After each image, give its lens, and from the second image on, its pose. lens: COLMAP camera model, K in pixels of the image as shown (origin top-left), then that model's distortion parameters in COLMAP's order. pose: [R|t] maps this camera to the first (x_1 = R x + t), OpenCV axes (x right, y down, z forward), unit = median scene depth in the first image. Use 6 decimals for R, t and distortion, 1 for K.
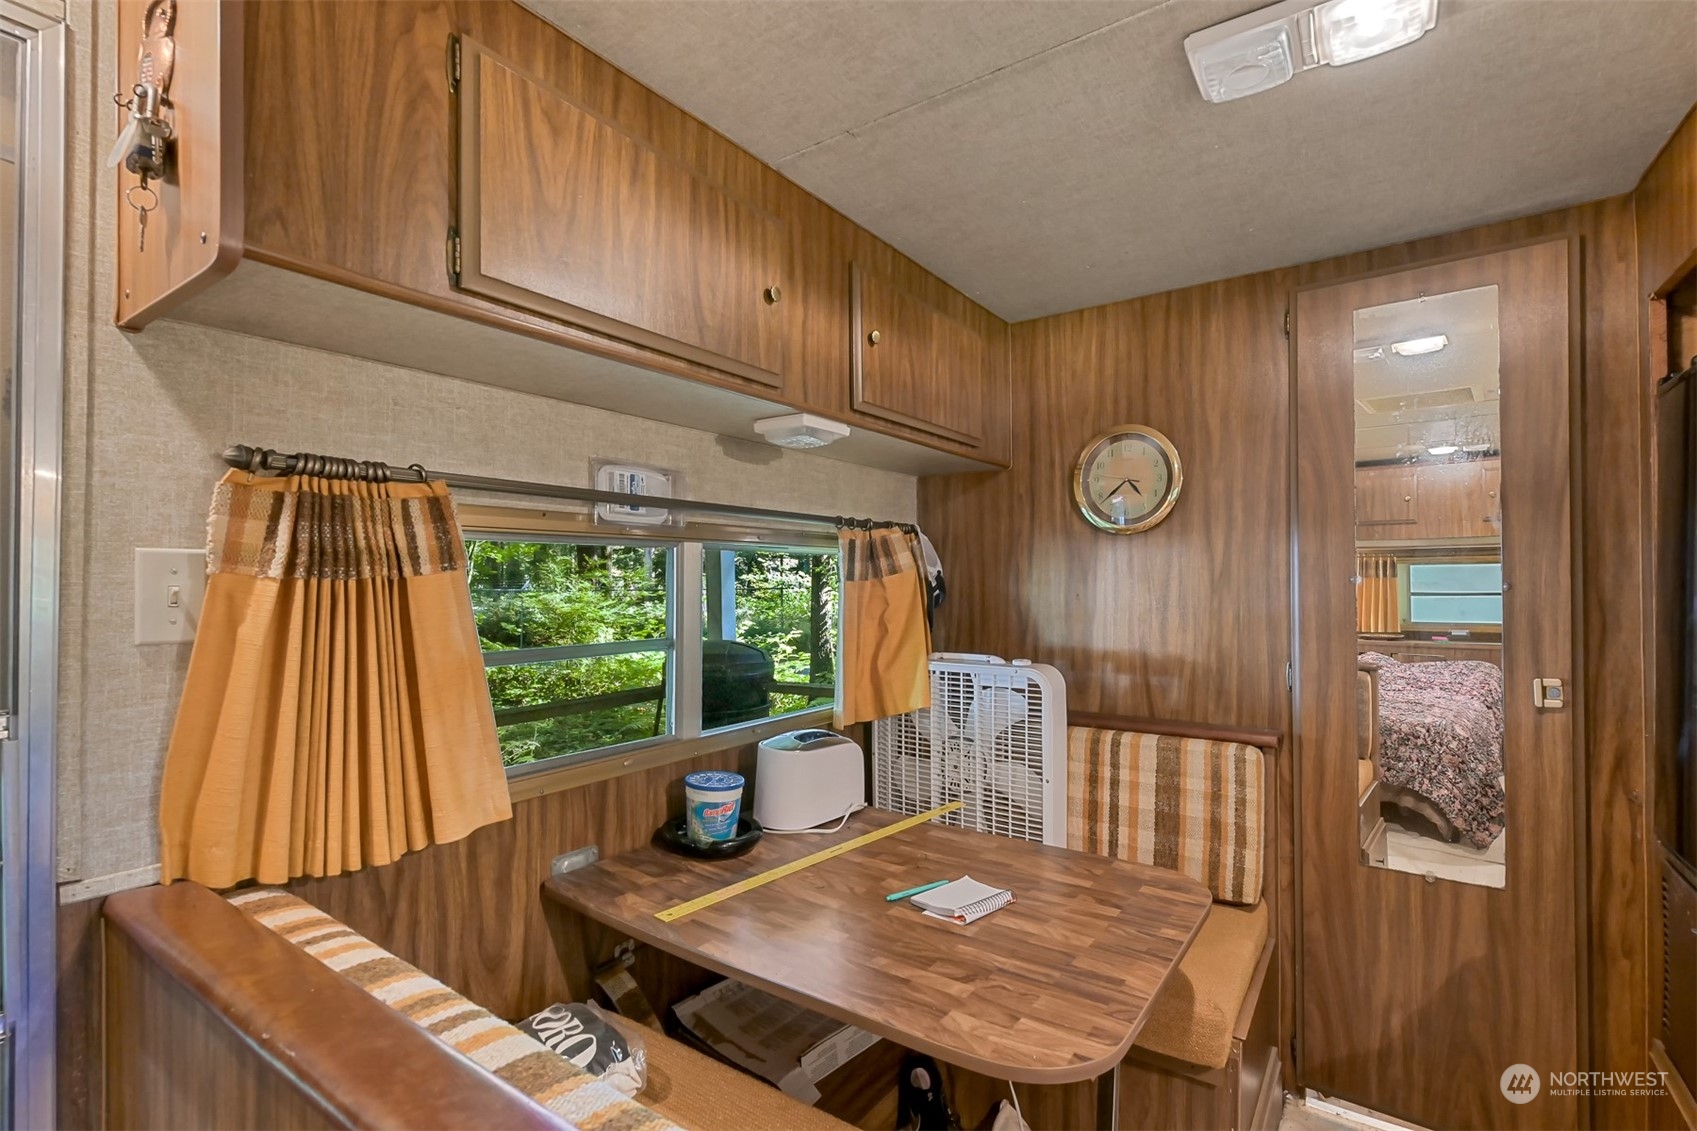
lens RADIAL K [[878.1, 0, 848.9], [0, 878.1, 574.4], [0, 0, 1]] dist [-0.004273, -0.000221]
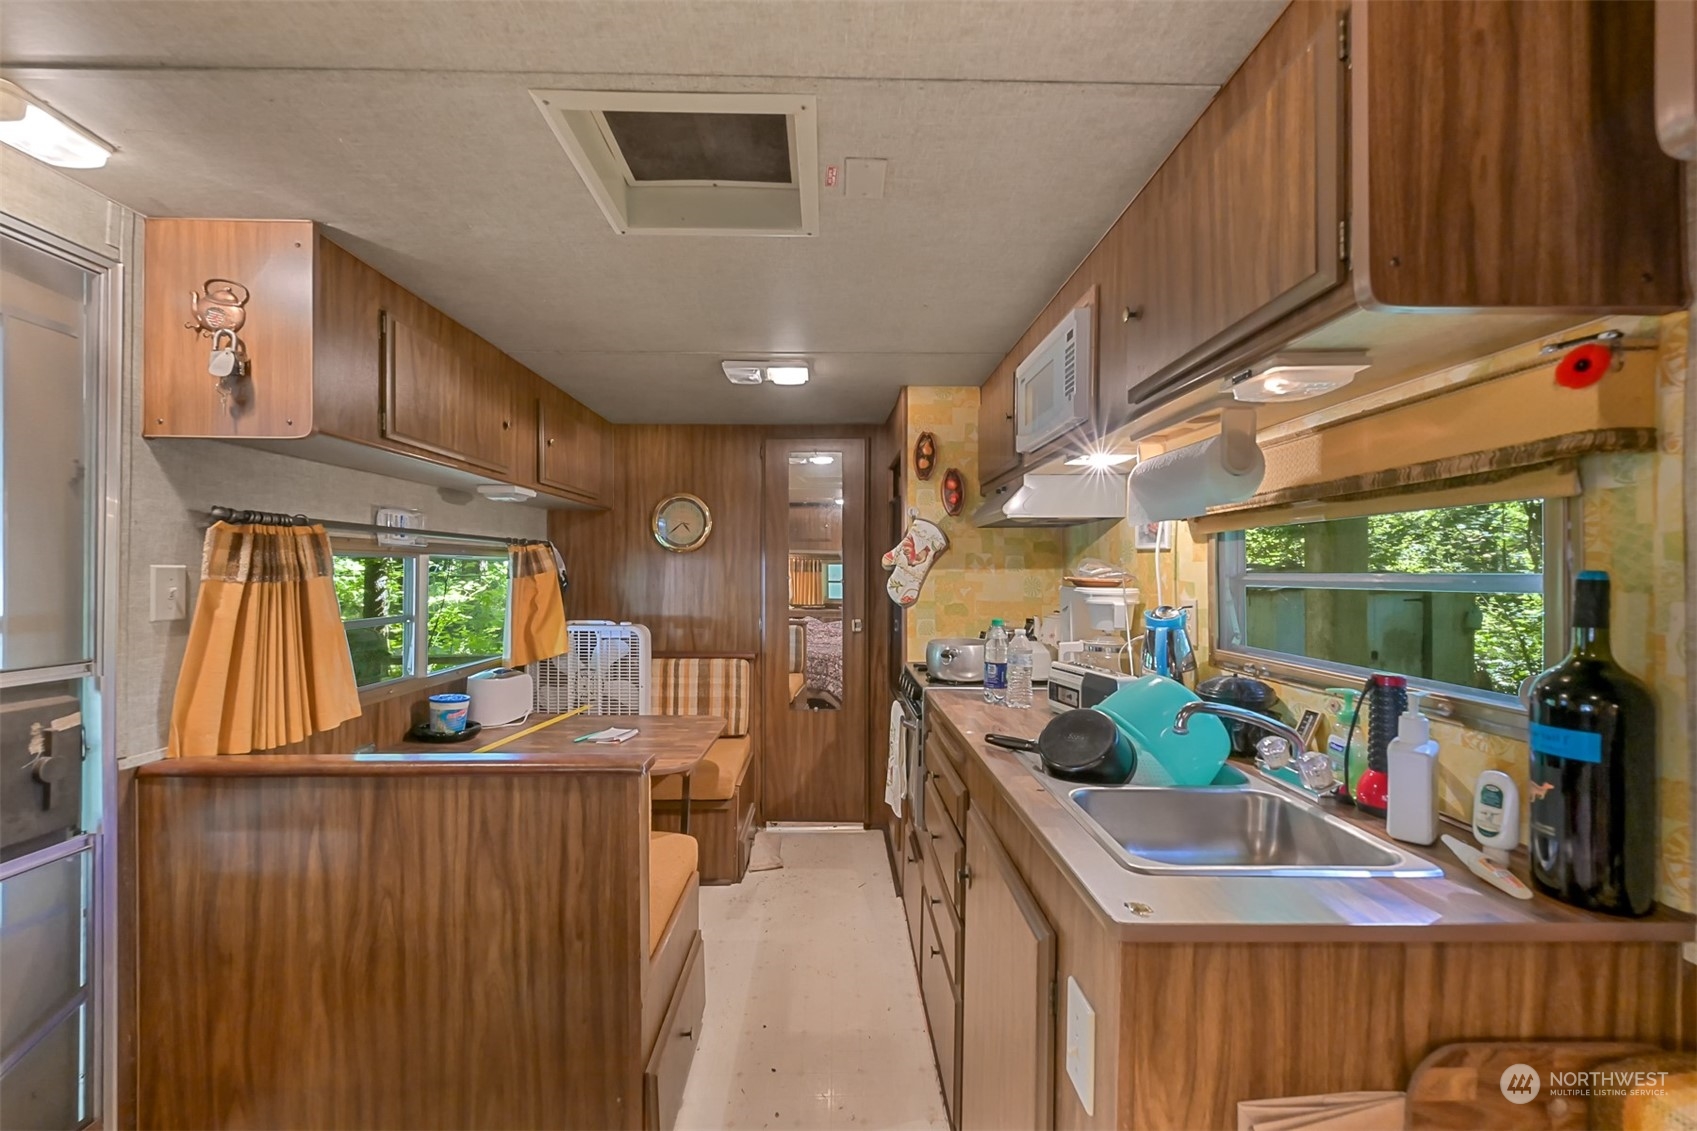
lens RADIAL K [[714.3, 0, 848.5], [0, 714.3, 565.5], [0, 0, 1]] dist [-0.000905, -0.000443]
pose [[0.837543, 0.008089, 0.546312, -0.231961], [-0.008821, 0.999960, -0.001283, -0.021438], [-0.546300, -0.003744, 0.837581, -0.494620]]
